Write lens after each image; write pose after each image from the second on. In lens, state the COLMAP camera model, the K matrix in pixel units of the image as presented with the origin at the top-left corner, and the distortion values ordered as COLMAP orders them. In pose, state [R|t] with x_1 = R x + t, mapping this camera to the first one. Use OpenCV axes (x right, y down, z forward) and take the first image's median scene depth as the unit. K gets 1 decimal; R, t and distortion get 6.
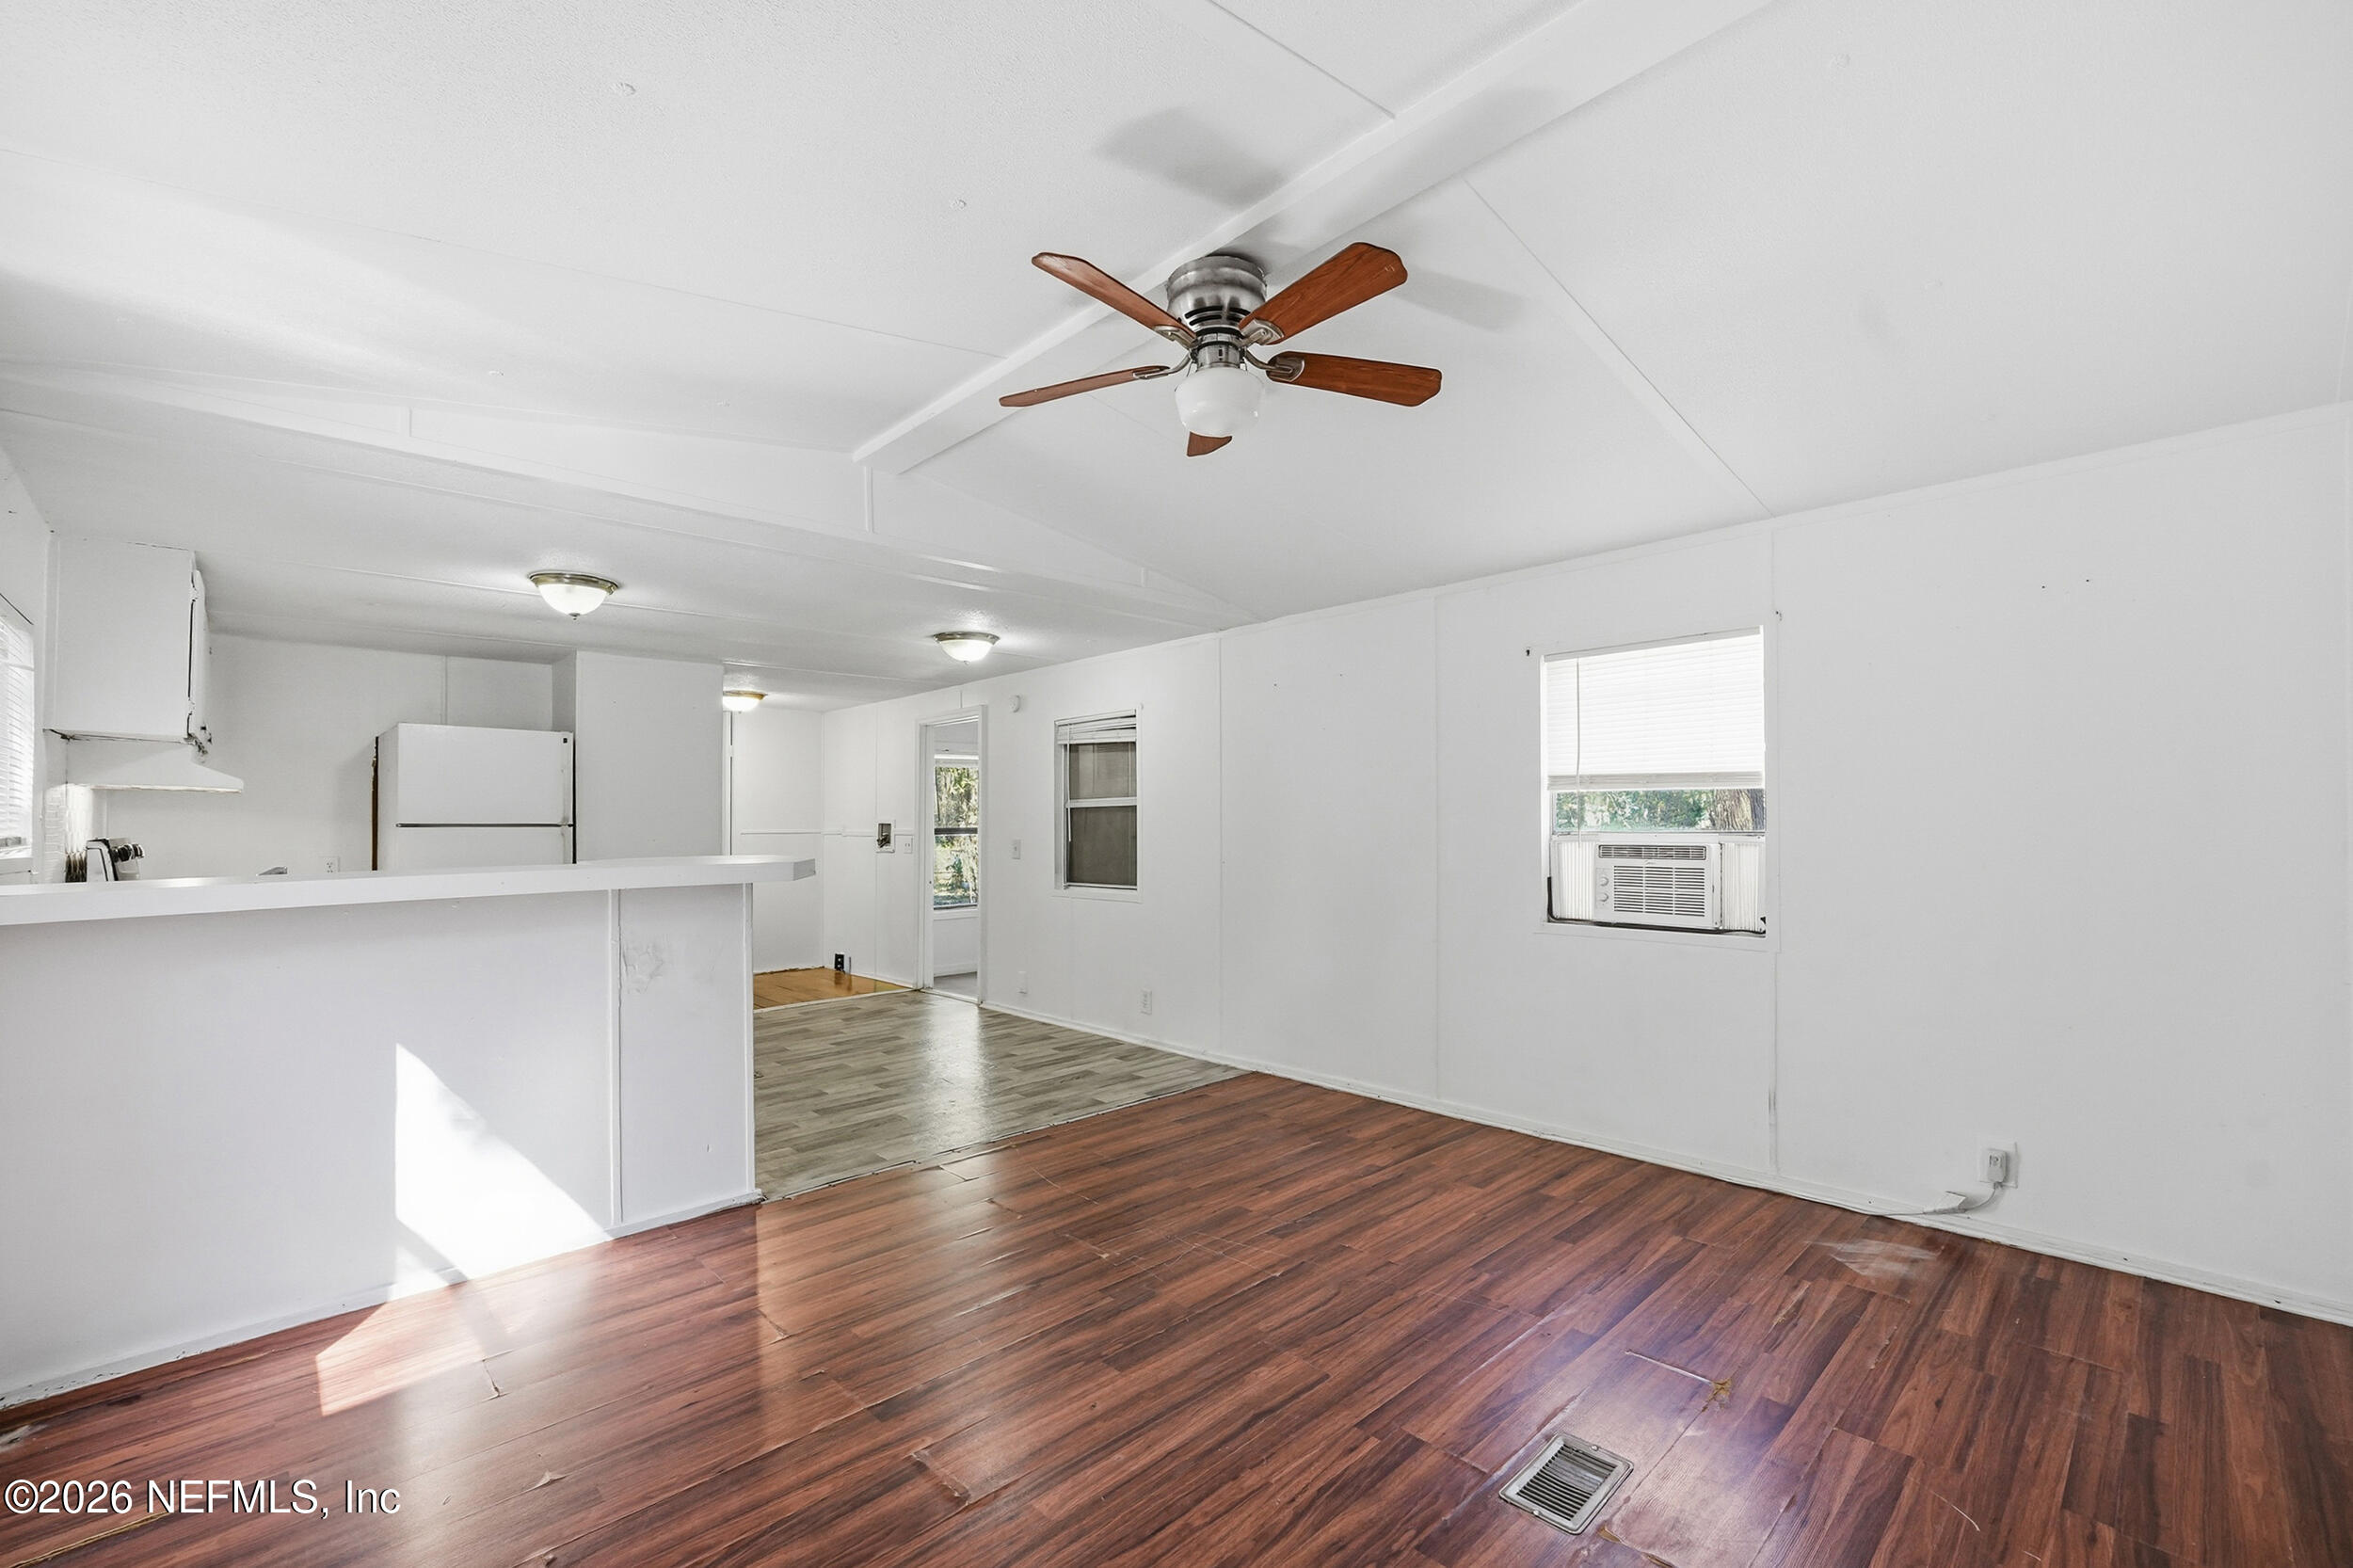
lens RADIAL K [[978.3, 0, 1175.2], [0, 978.3, 813.1], [0, 0, 1]] dist [-0.001395, -0.000089]
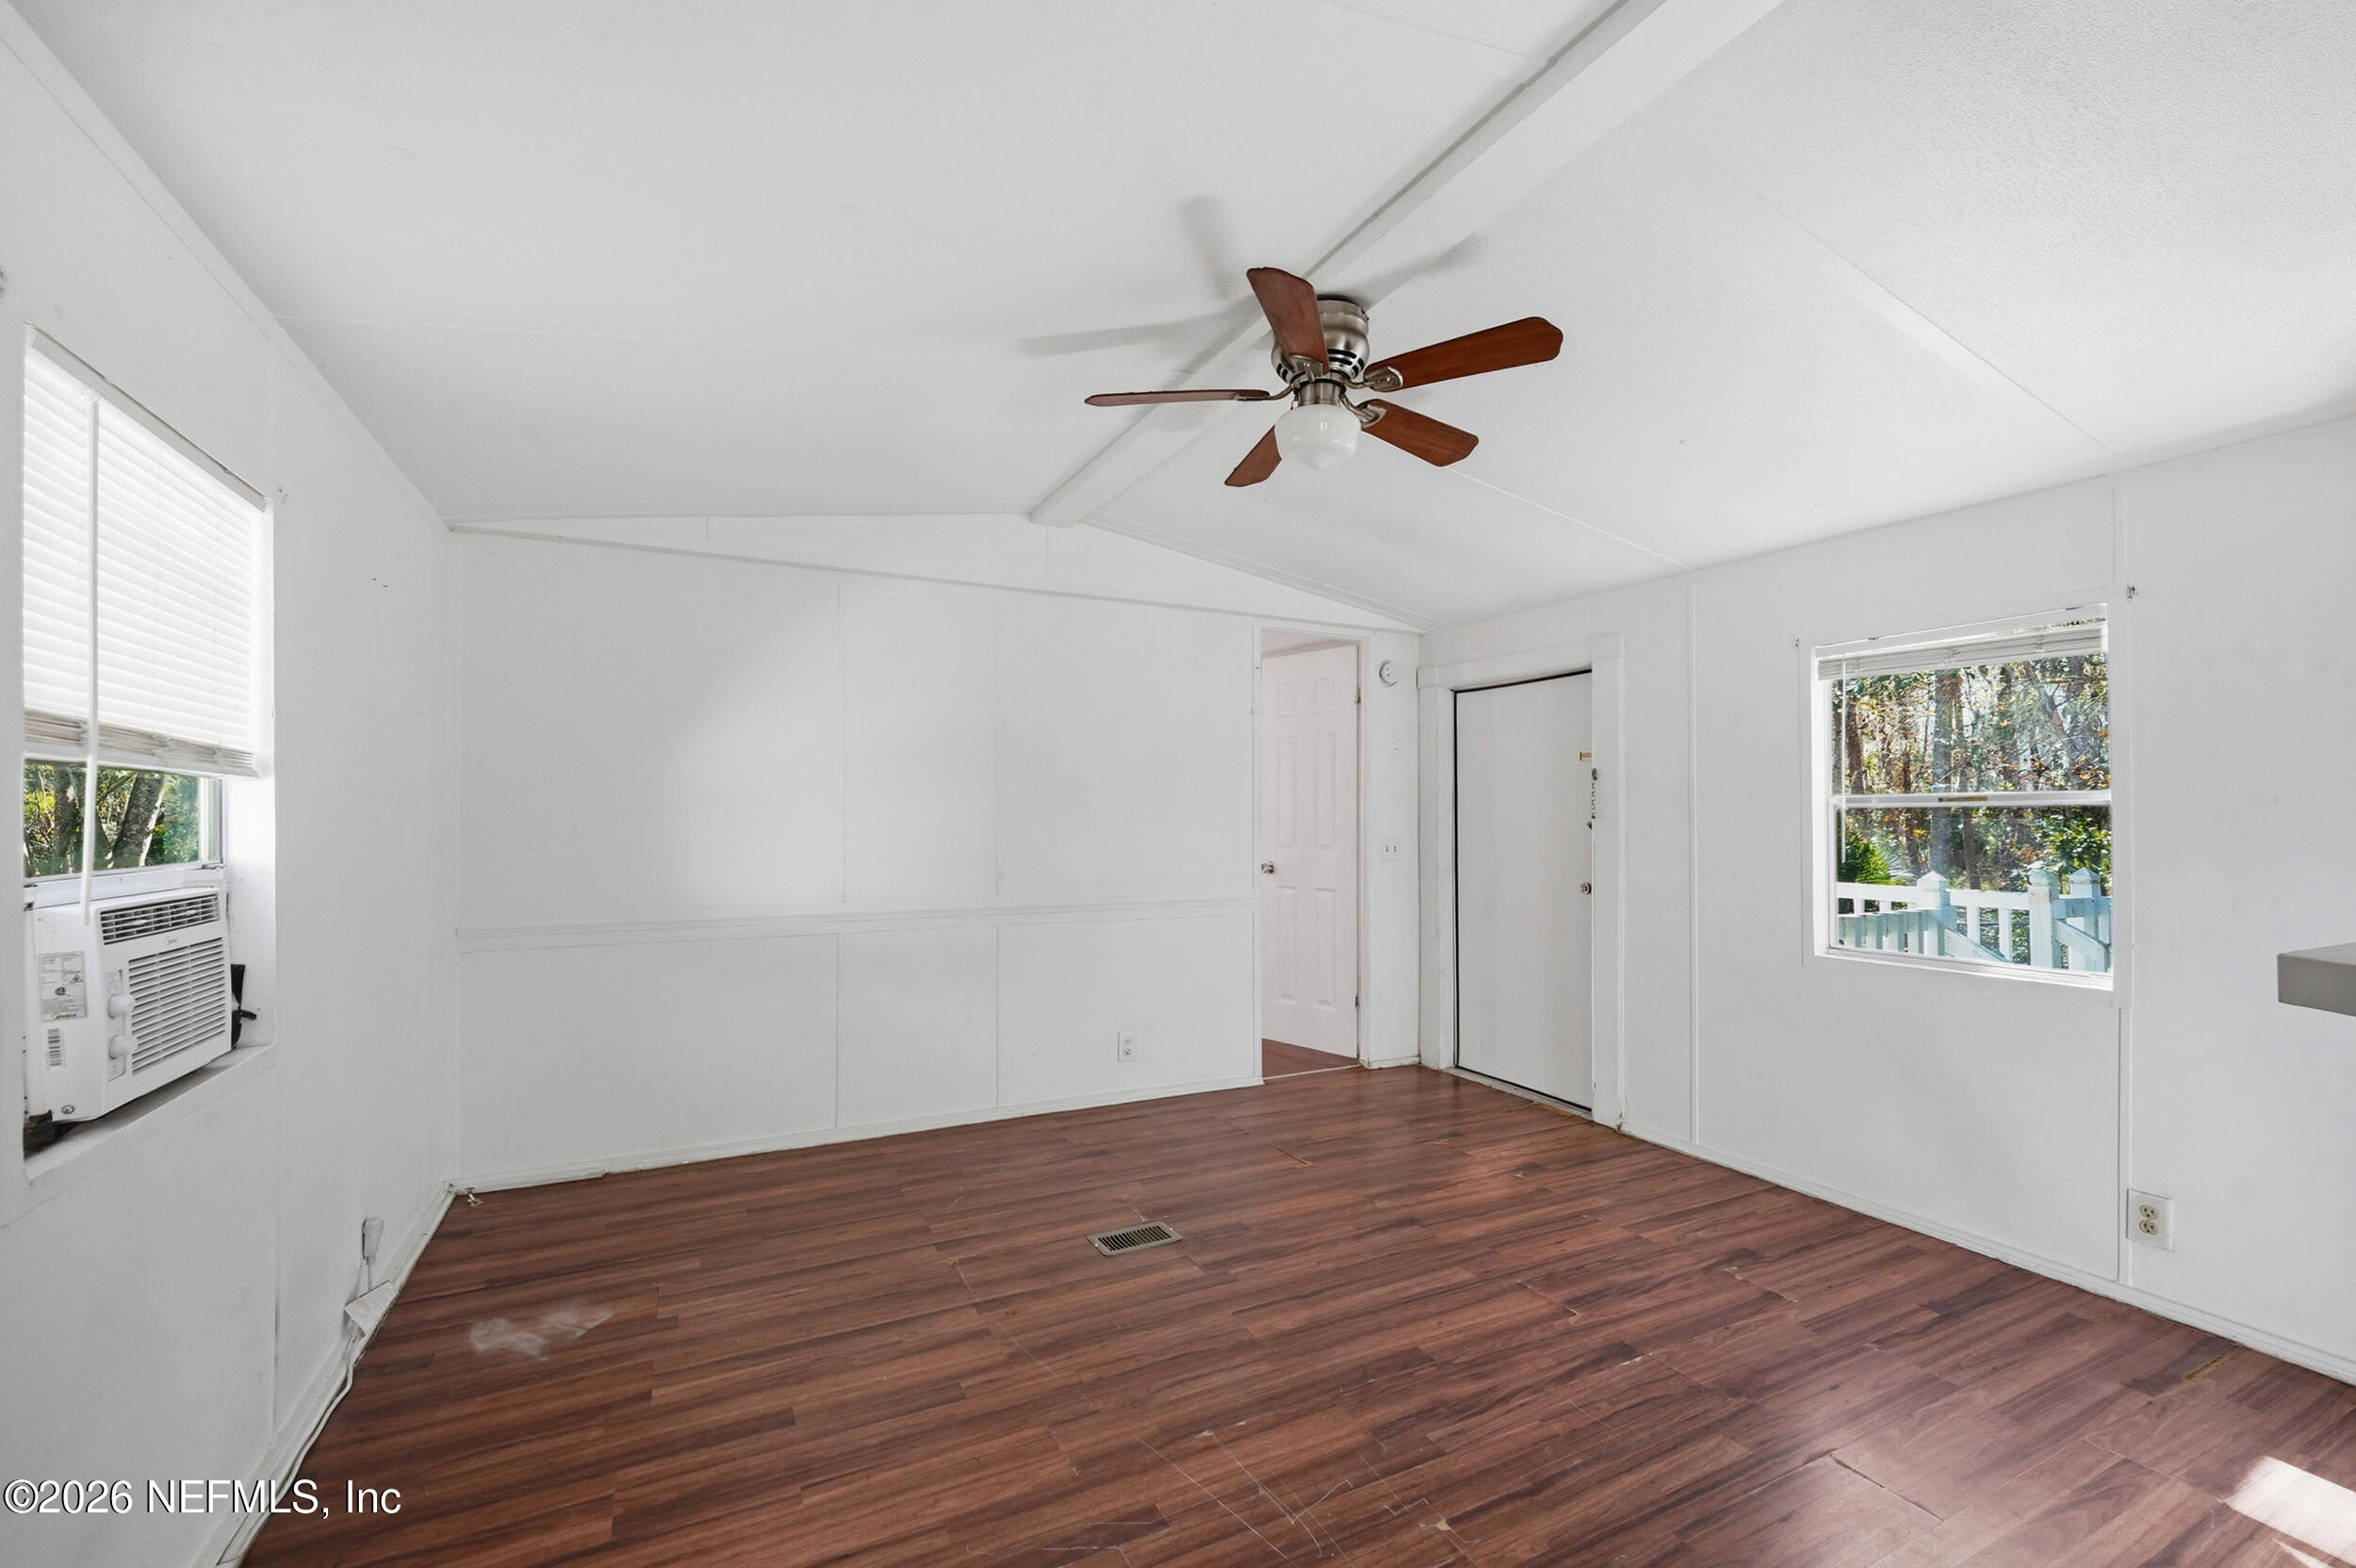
lens RADIAL K [[979.5, 0, 1176.7], [0, 979.5, 813.2], [0, 0, 1]] dist [-0.001395, -0.000089]
pose [[-0.957716, 0.002941, 0.287699, -0.077546], [-0.002086, 0.999850, -0.017166, 0.000627], [-0.287706, -0.017040, -0.957567, 1.433027]]
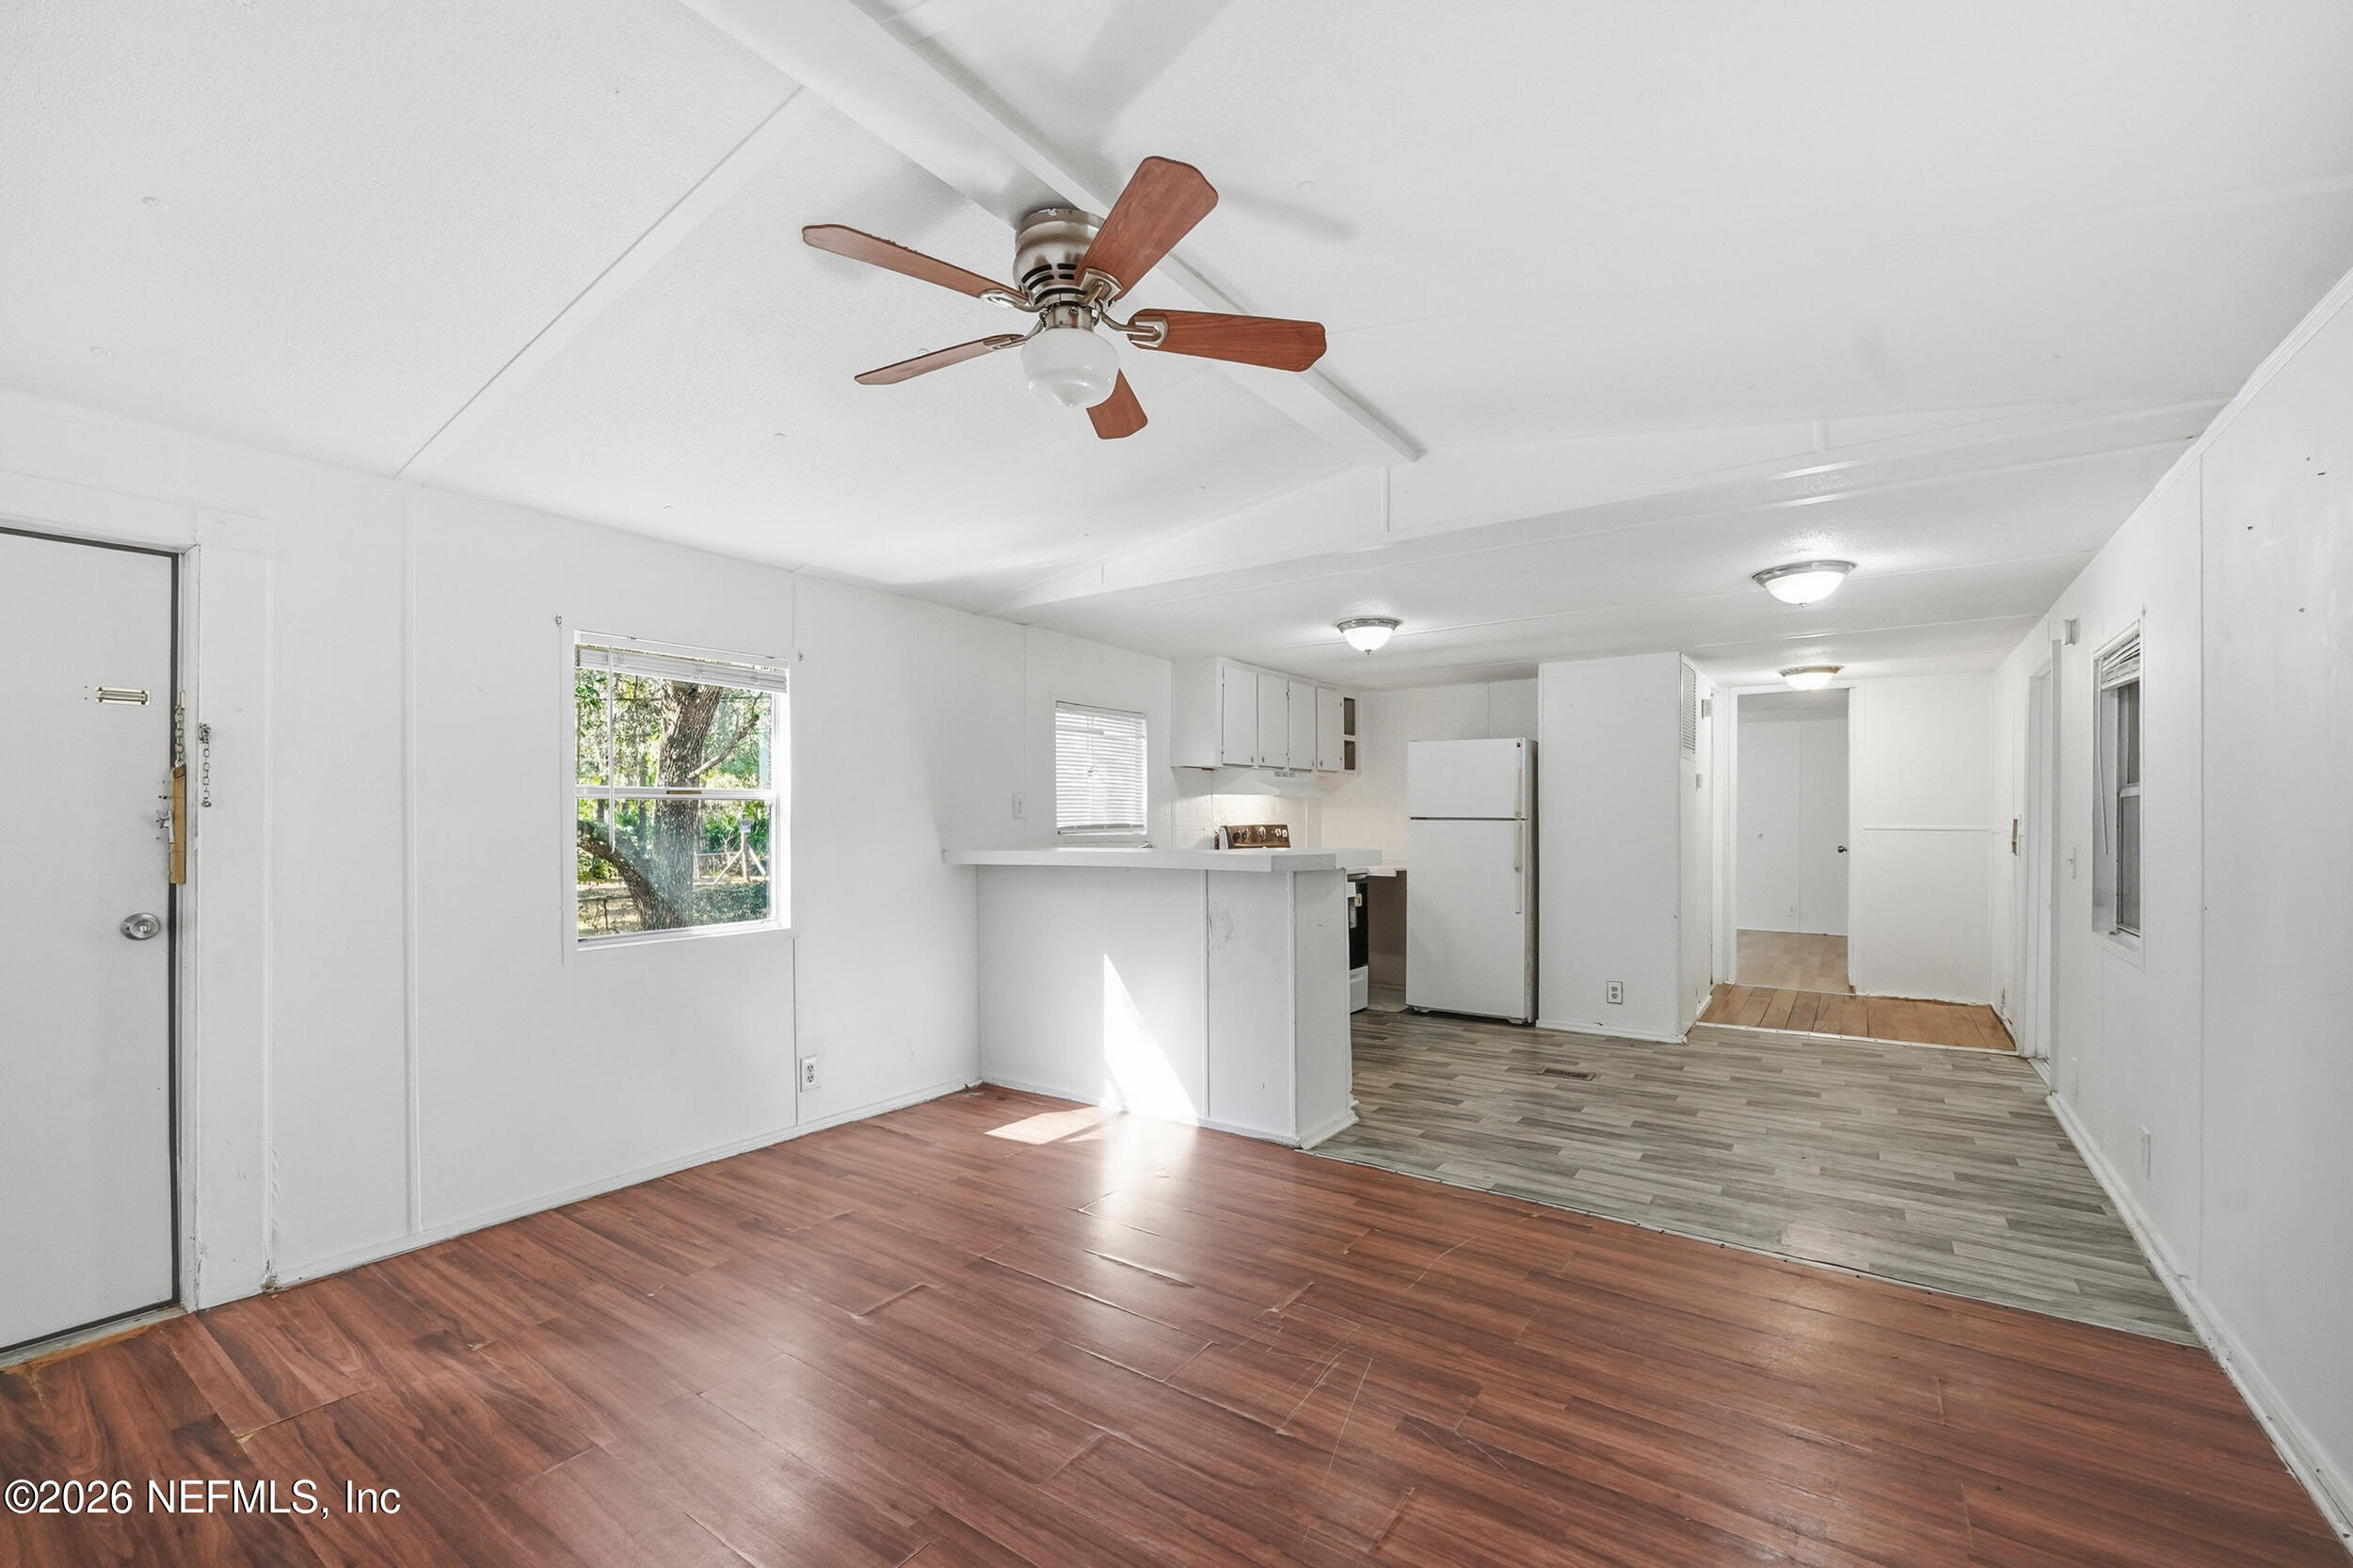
lens RADIAL K [[973.1, 0, 1197.6], [0, 973.1, 797.2], [0, 0, 1]] dist [0.001770, 0.000274]
pose [[0.209913, -0.015769, -0.977593, 0.675072], [0.008197, 0.999863, -0.014368, -0.000362], [0.977686, -0.004997, 0.210014, 0.644872]]
